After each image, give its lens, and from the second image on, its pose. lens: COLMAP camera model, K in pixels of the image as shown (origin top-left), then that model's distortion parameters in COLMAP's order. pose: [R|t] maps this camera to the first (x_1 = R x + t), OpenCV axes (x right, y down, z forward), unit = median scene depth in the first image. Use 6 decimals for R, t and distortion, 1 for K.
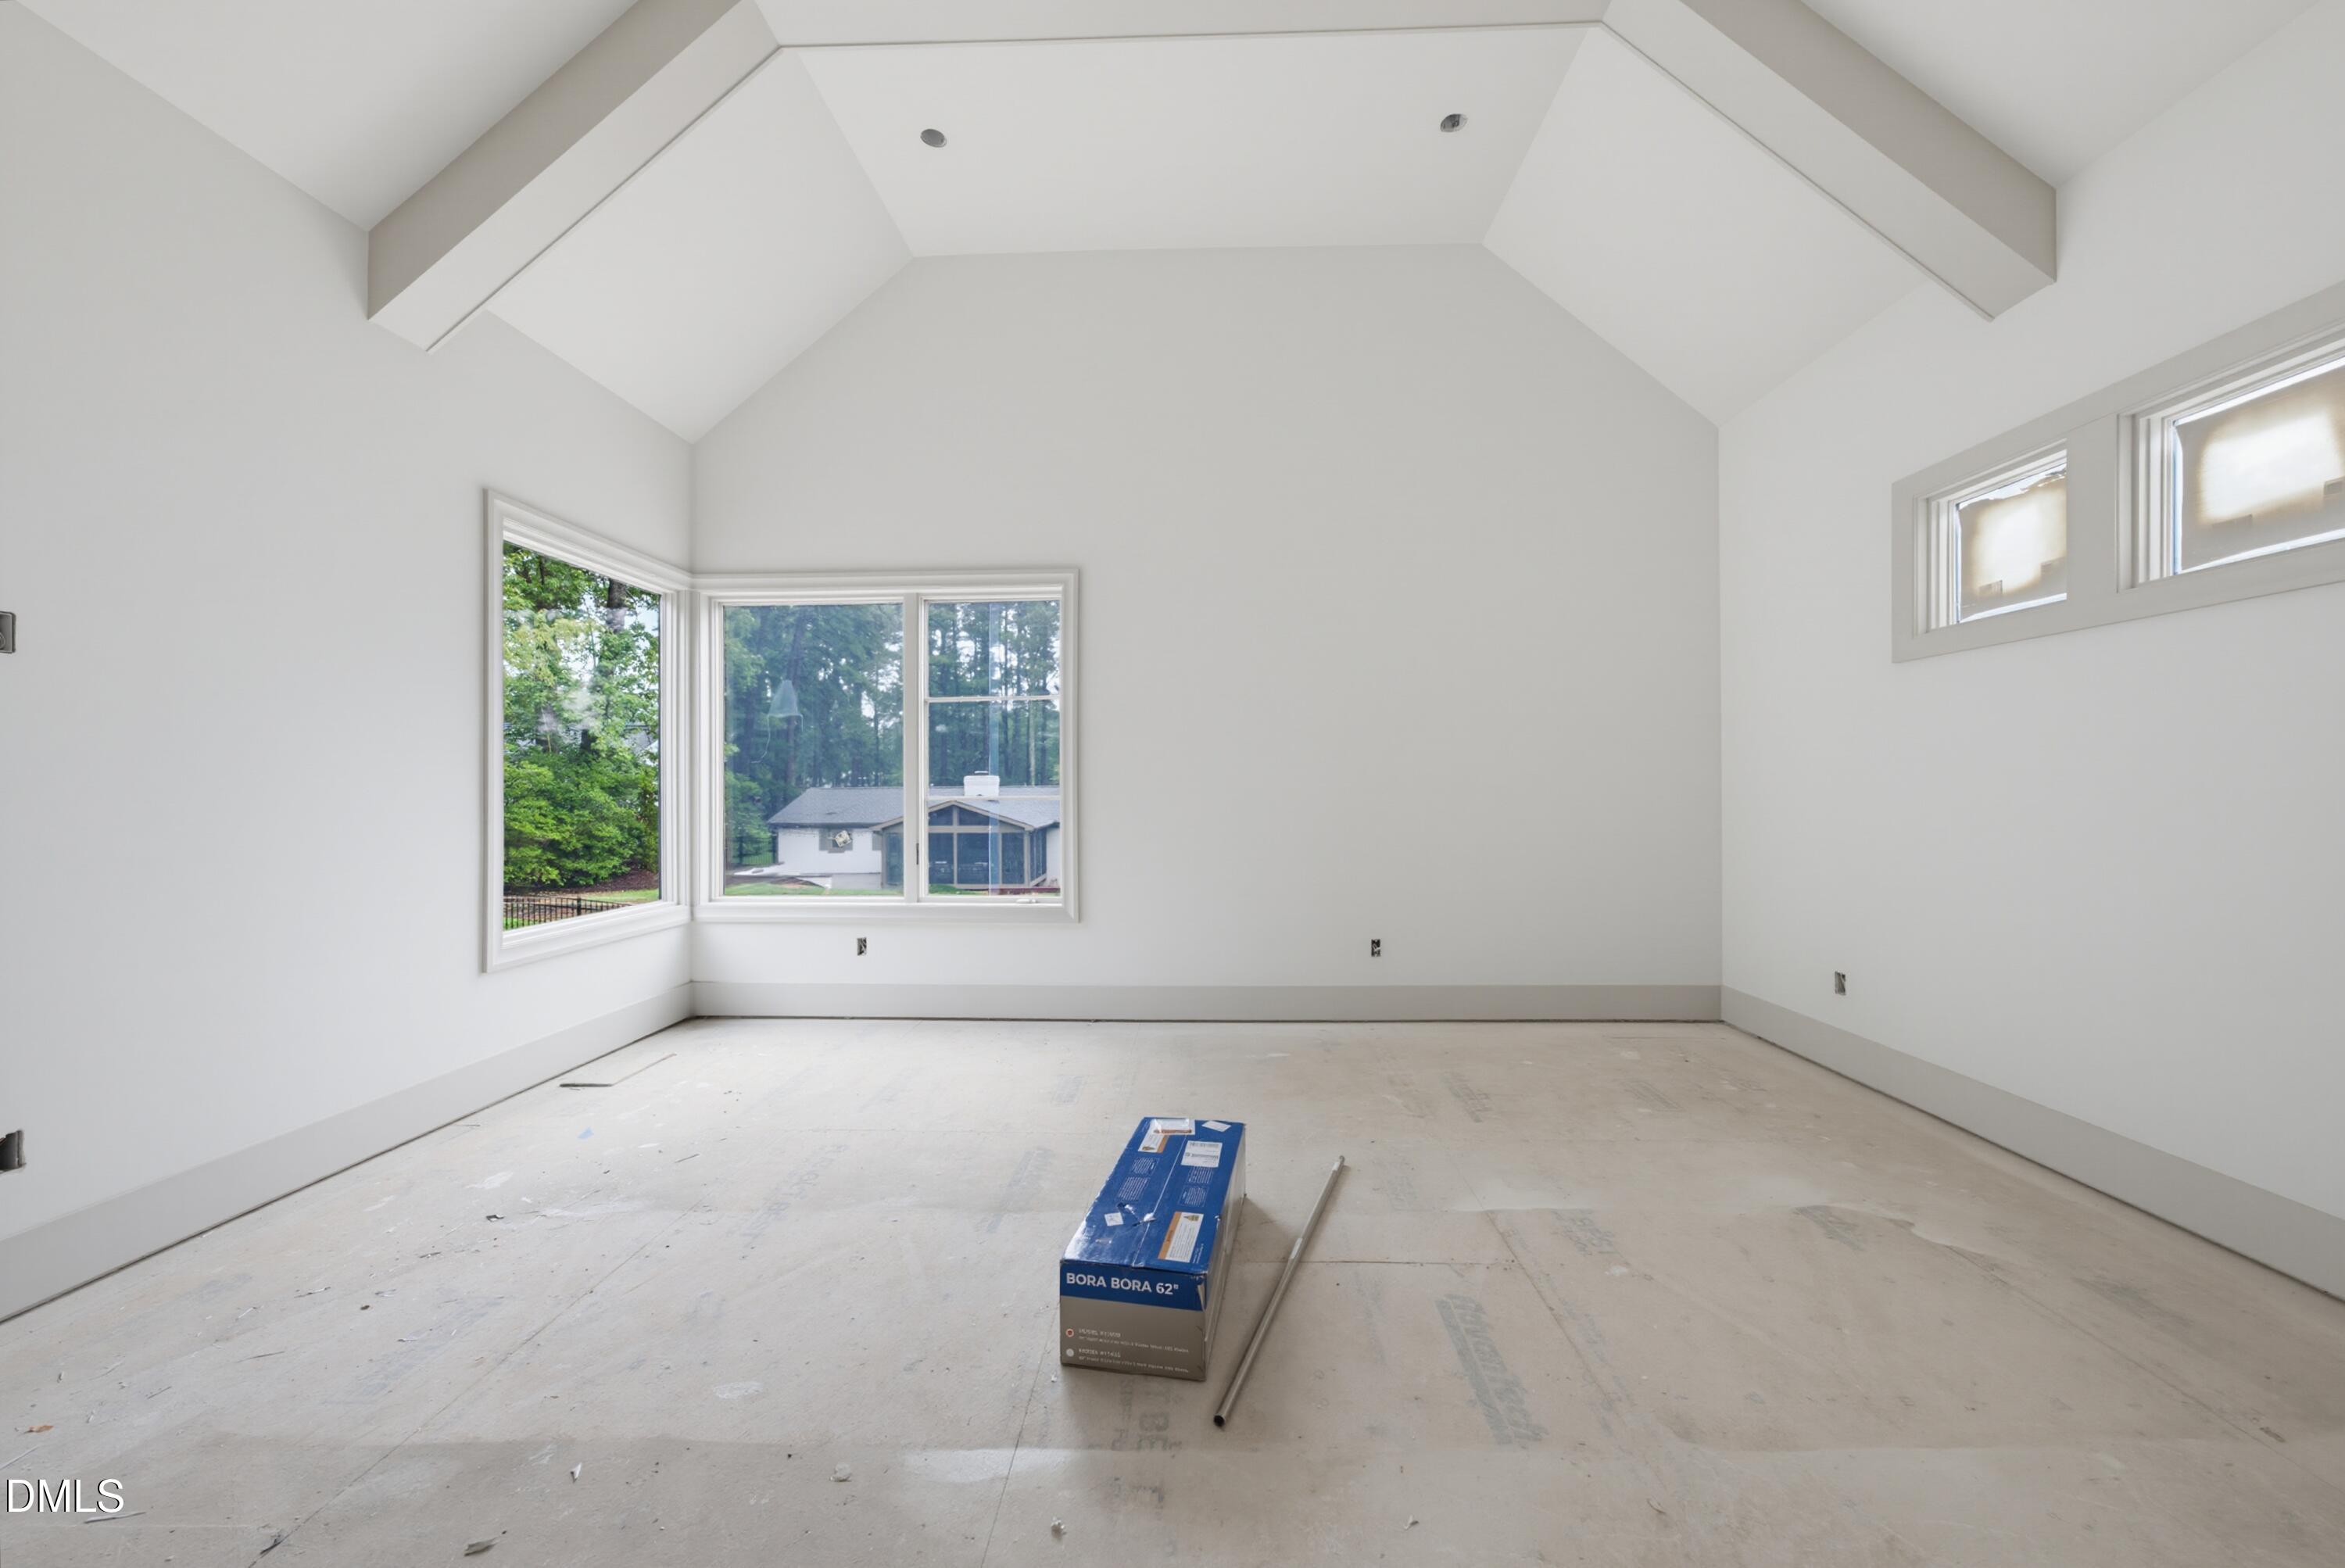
lens RADIAL K [[803.2, 0, 1174.6], [0, 803.2, 783.4], [0, 0, 1]] dist [-0.012066, 0.008107]
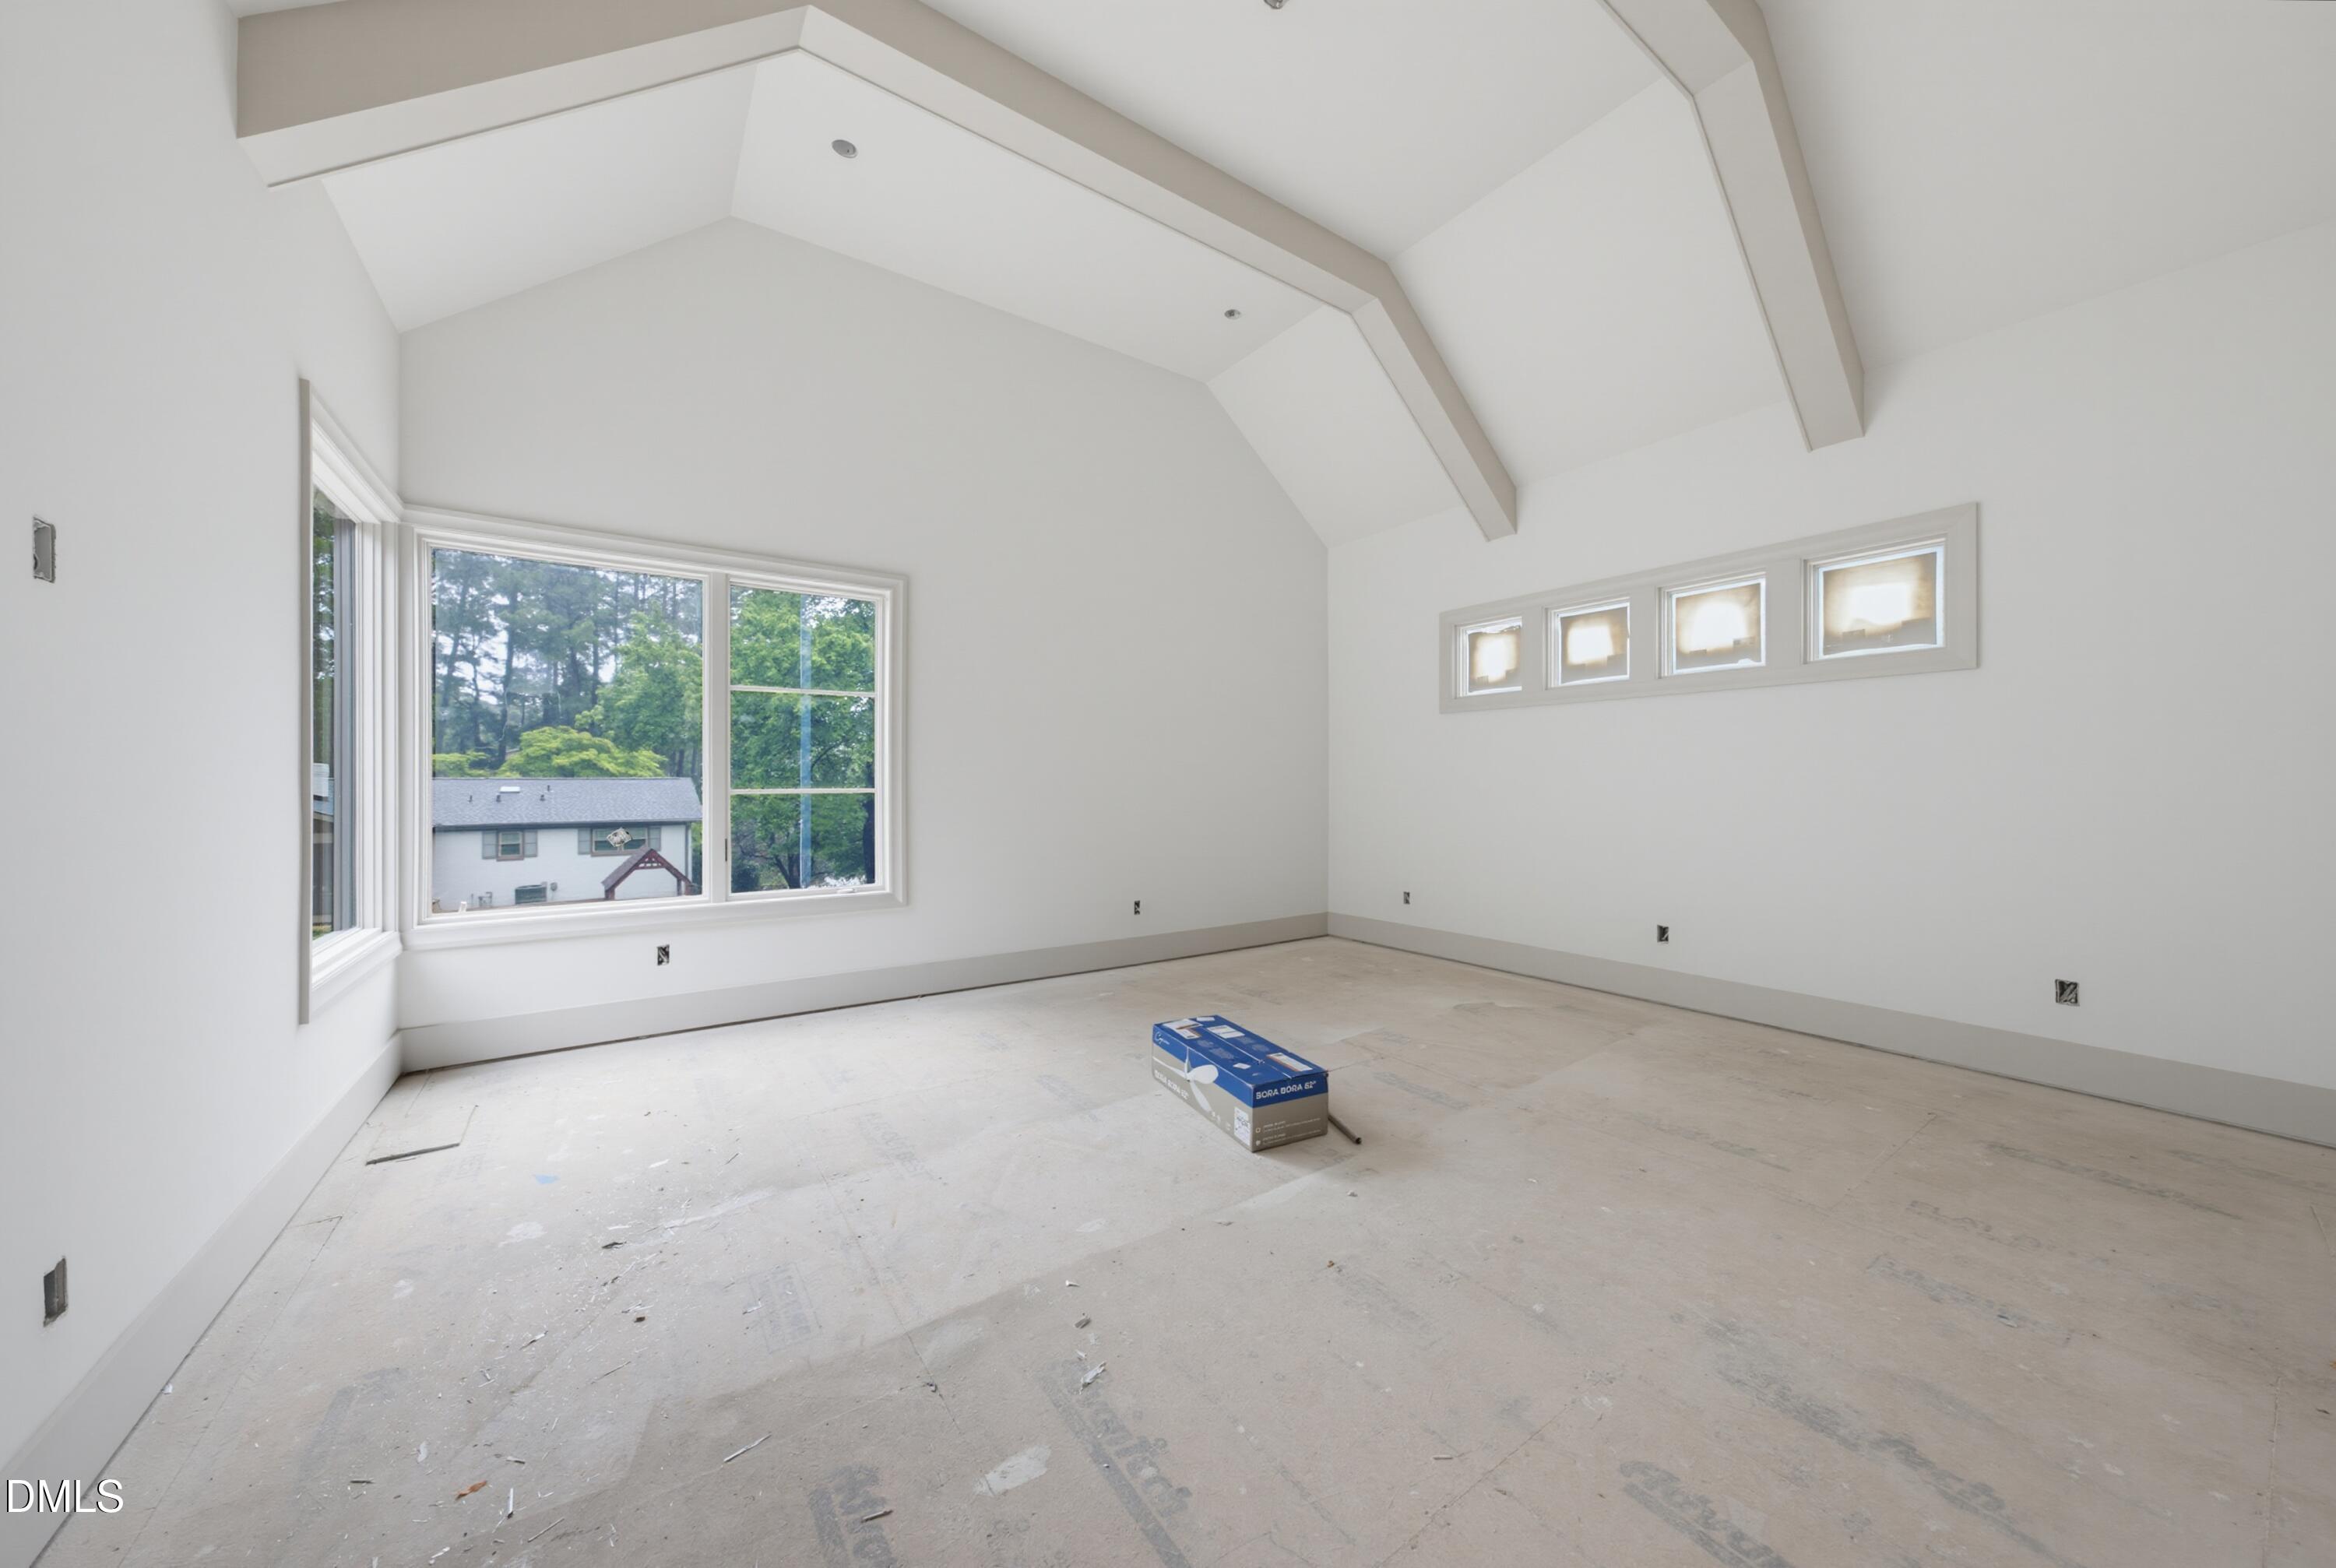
lens RADIAL K [[800.1, 0, 1160.6], [0, 800.1, 786.1], [0, 0, 1]] dist [-0.012066, 0.008107]
pose [[0.809652, 0.001385, 0.586909, -0.695601], [-0.007430, 0.999941, 0.007890, 0.000163], [-0.586864, -0.010749, 0.809615, -0.086620]]
